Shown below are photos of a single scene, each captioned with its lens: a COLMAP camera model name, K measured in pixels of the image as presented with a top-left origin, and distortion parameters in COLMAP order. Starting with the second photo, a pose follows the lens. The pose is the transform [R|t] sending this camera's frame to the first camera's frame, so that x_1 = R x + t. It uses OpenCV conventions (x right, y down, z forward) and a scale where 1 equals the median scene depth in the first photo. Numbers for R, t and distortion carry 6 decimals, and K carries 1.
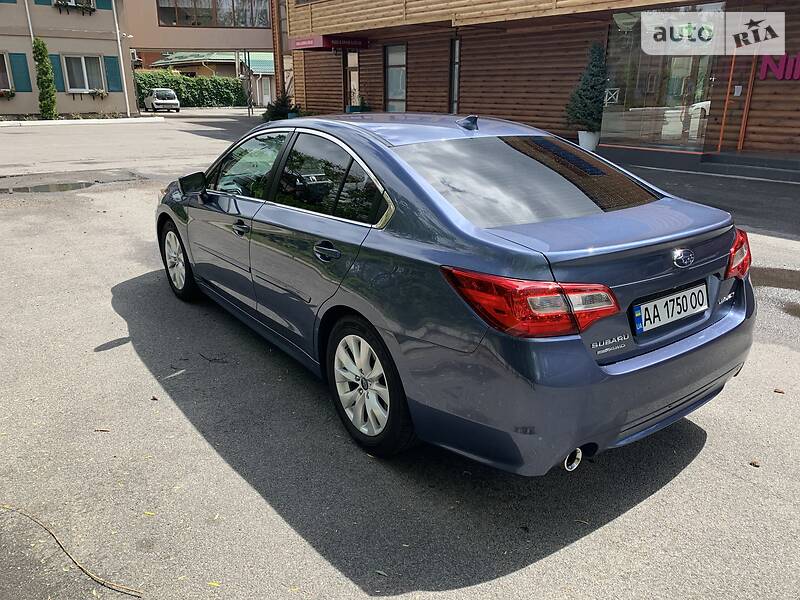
lens RADIAL K [[618.3, 0, 399.7], [0, 618.3, 300.7], [0, 0, 1]] dist [0.019453, -0.007691]
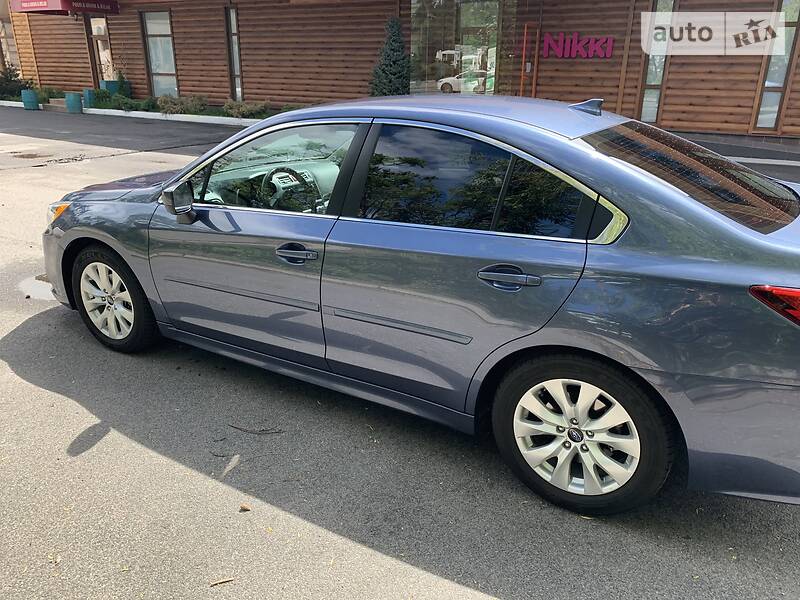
lens RADIAL K [[618.3, 0, 400.1], [0, 618.3, 300.2], [0, 0, 1]] dist [0.019453, -0.007691]
pose [[0.919475, -0.134029, 0.369598, -0.085611], [0.120461, 0.990924, 0.059662, -0.018361], [-0.374240, -0.010335, 0.927274, 0.052466]]
